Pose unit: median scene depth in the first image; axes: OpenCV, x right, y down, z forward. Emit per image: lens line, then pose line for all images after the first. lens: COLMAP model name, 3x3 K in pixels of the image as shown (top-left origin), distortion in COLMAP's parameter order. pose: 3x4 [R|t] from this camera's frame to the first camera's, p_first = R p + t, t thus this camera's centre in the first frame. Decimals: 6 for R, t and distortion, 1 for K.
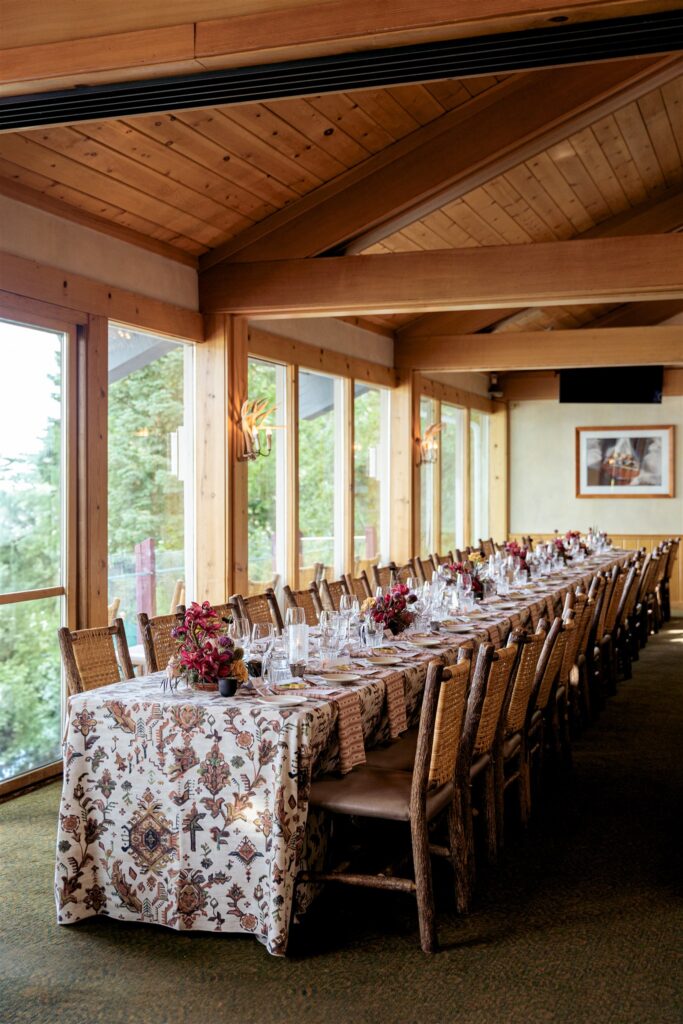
lens RADIAL K [[1225.2, 0, 341.5], [0, 1225.2, 512.0], [0, 0, 1]] dist [-0.138402, -0.010026]
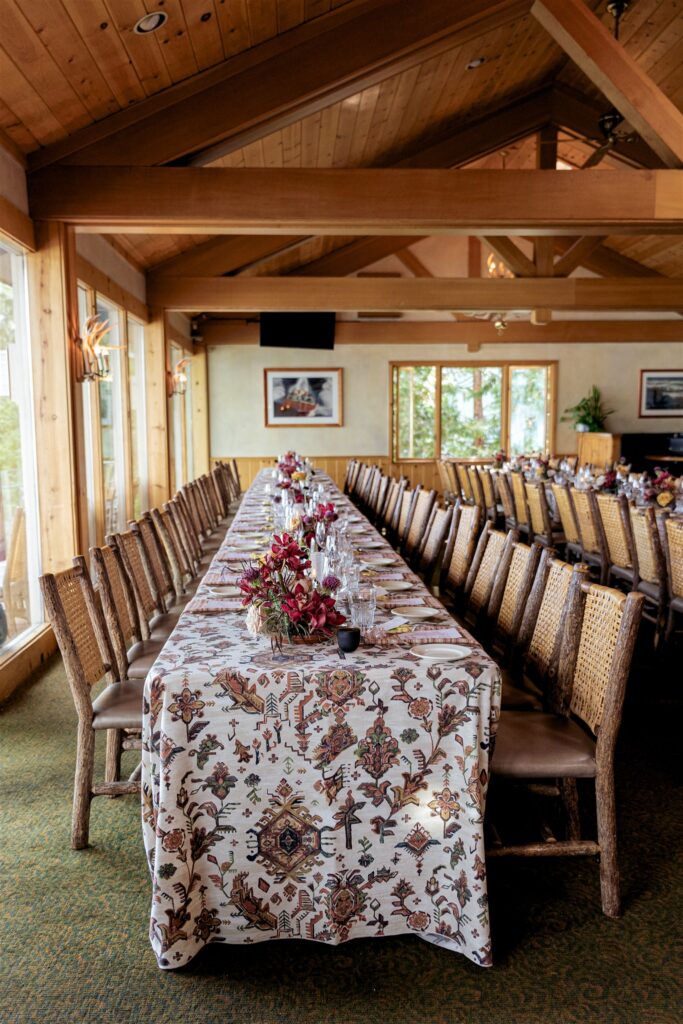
lens RADIAL K [[883.3, 0, 341.3], [0, 883.3, 590.0], [0, 0, 1]] dist [0.008566, -0.096359]
pose [[0.922118, -0.068801, 0.380743, -0.328501], [0.005251, 0.986197, 0.165491, 0.013428], [-0.386874, -0.150603, 0.909751, 0.481524]]
